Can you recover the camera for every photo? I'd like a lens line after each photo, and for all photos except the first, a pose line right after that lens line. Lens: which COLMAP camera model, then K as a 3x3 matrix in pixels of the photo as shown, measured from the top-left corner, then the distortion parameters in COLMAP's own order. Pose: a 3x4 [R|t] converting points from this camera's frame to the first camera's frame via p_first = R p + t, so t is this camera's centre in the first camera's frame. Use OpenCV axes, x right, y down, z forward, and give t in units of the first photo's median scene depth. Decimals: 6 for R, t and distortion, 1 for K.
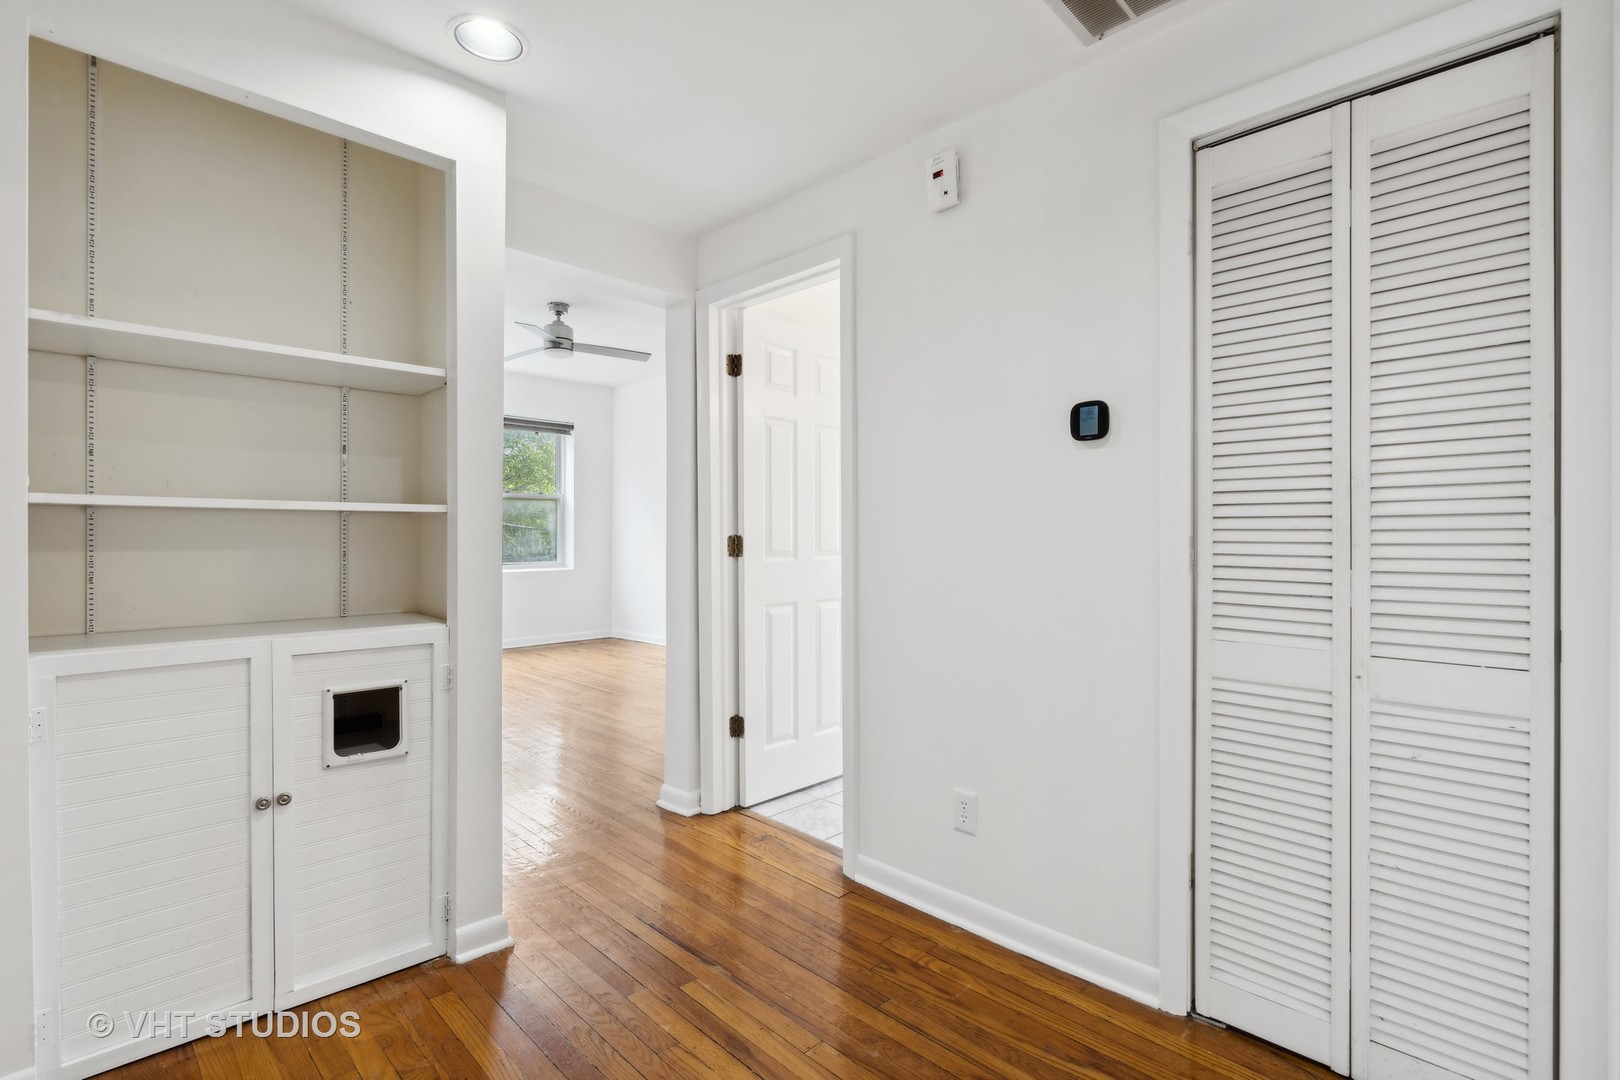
lens RADIAL K [[754.1, 0, 836.4], [0, 754.1, 535.5], [0, 0, 1]] dist [0.004285, -0.000988]
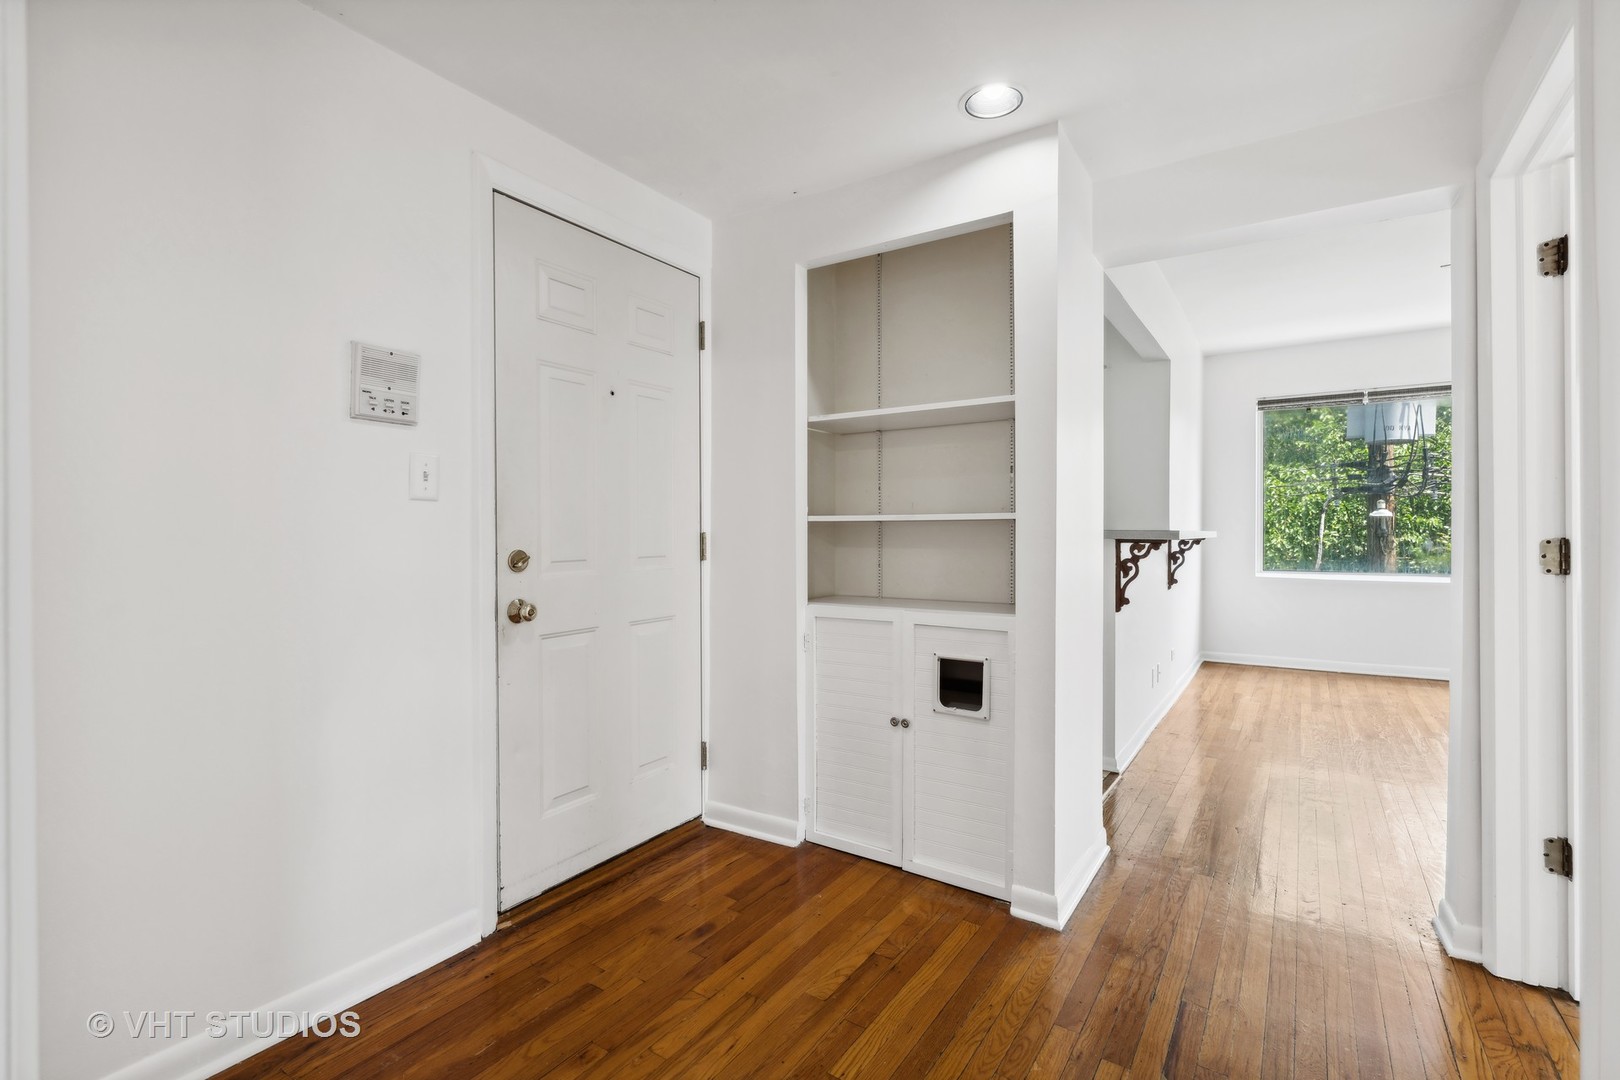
lens RADIAL K [[754.1, 0, 805.4], [0, 754.1, 537.8], [0, 0, 1]] dist [0.004285, -0.000988]
pose [[0.187985, 0.001133, -0.982171, 0.603669], [0.000924, 0.999999, 0.001330, -0.004446], [0.982171, -0.001157, 0.187984, 0.517438]]
